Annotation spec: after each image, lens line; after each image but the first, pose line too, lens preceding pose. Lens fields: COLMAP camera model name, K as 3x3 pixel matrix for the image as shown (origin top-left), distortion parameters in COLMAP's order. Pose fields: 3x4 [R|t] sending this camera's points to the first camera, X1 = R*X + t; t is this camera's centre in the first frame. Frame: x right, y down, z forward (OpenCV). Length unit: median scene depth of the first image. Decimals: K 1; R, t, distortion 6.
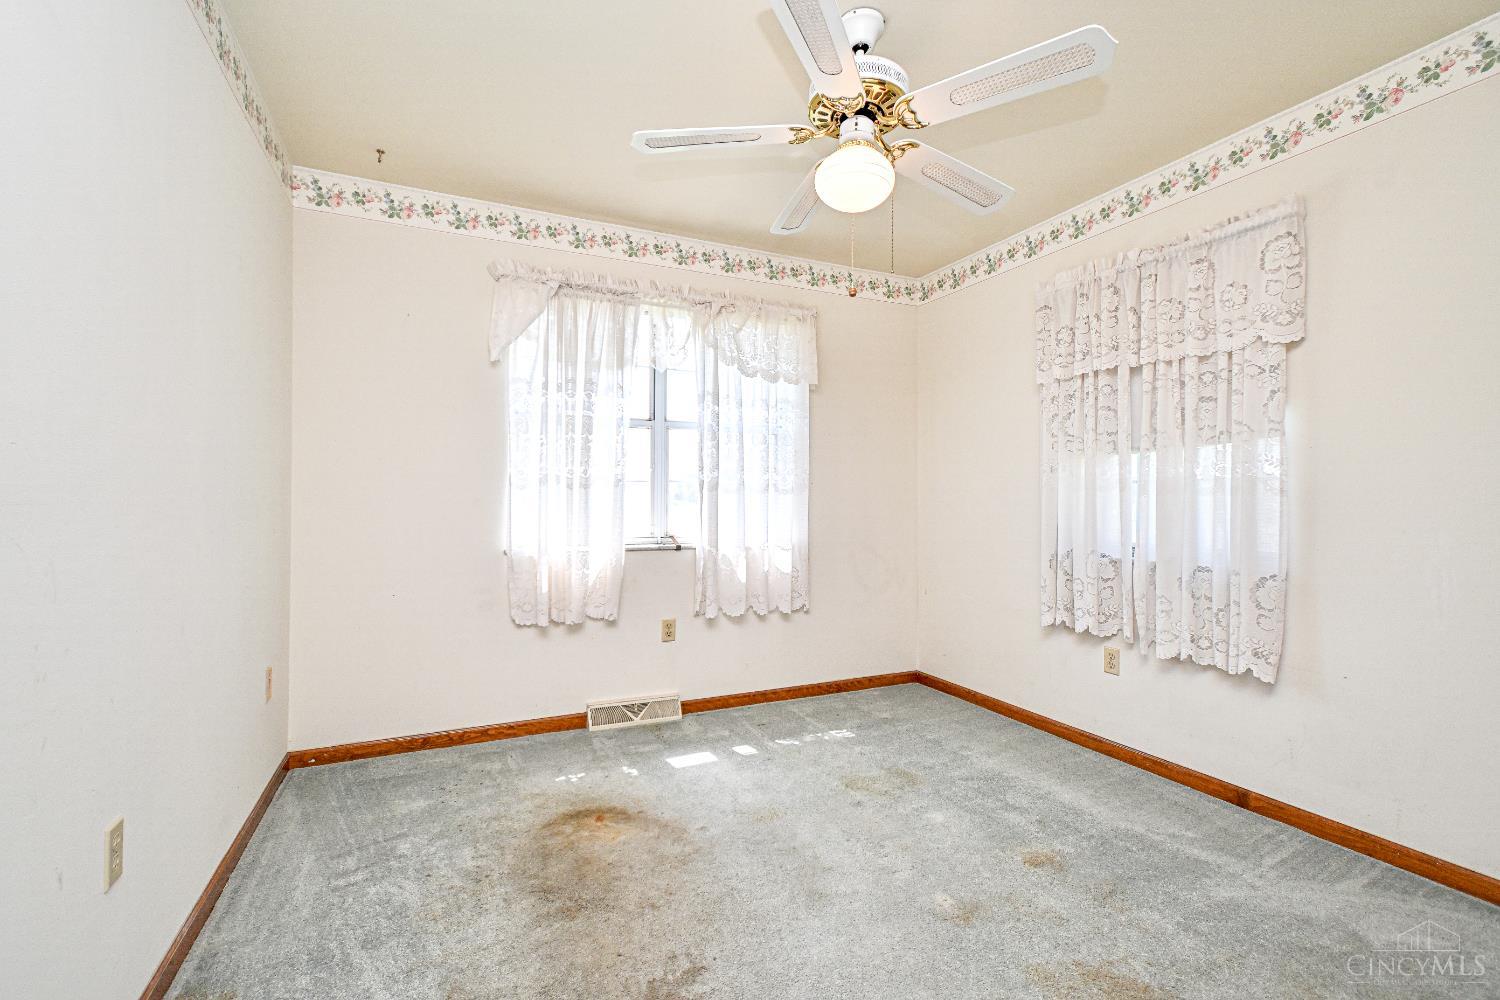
lens RADIAL K [[664.7, 0, 736.3], [0, 664.7, 494.3], [0, 0, 1]] dist [0.006863, -0.000120]
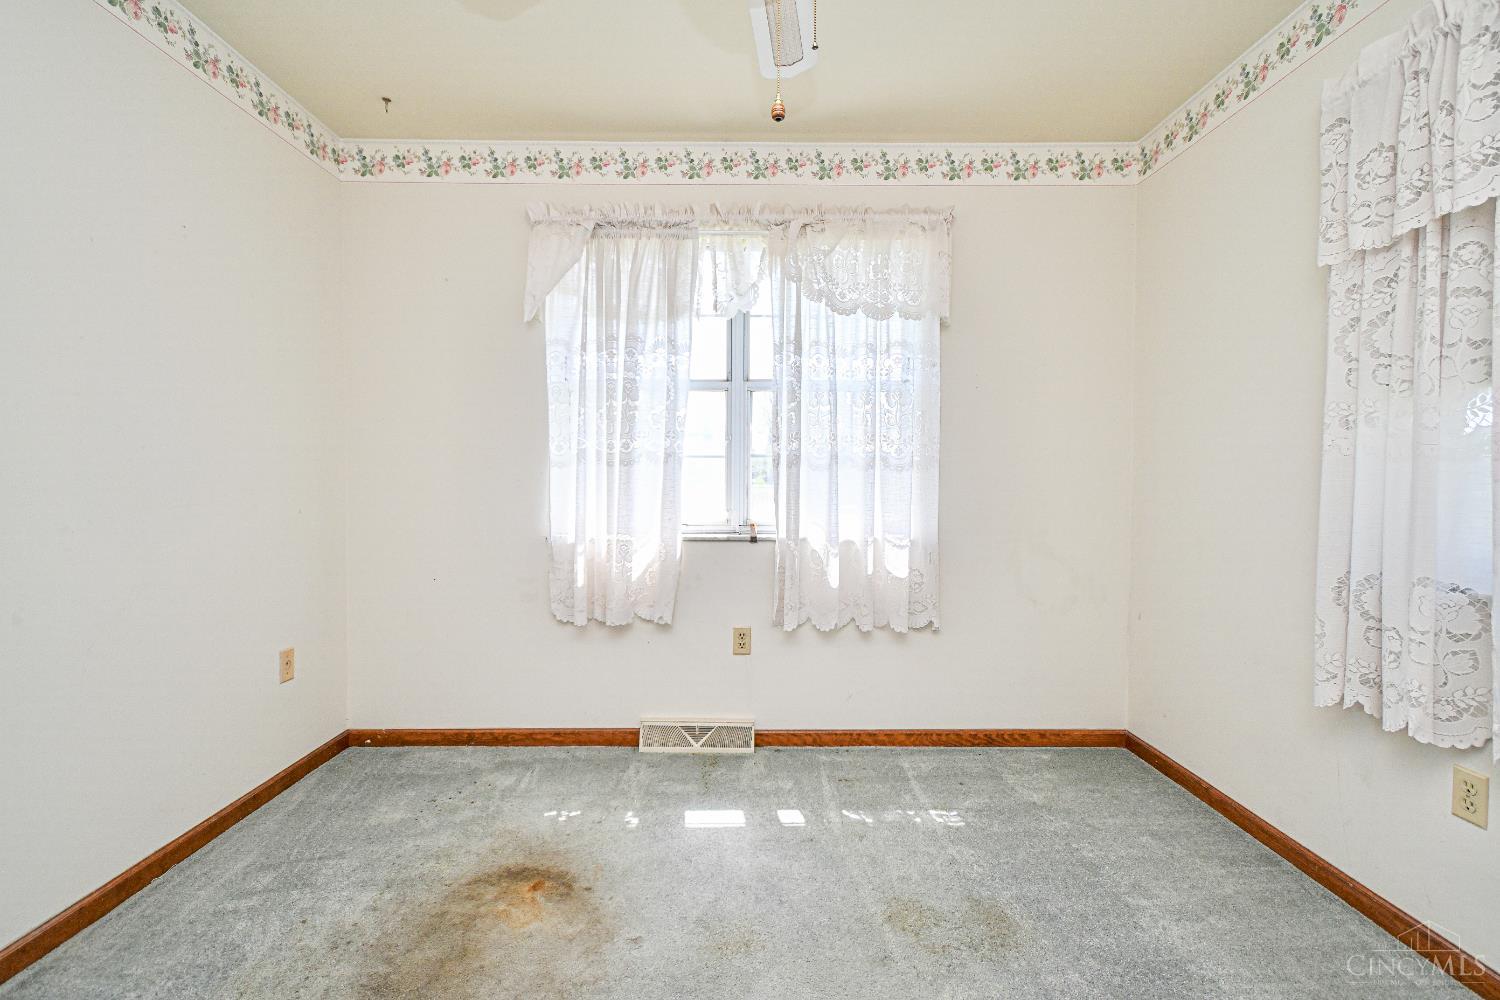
lens RADIAL K [[664.7, 0, 736.3], [0, 664.7, 494.3], [0, 0, 1]] dist [0.006863, -0.000120]
pose [[0.911737, 0.007877, -0.410698, 0.236450], [0.005277, 0.999509, 0.030884, 0.002097], [0.410740, -0.030326, 0.911248, 0.285257]]
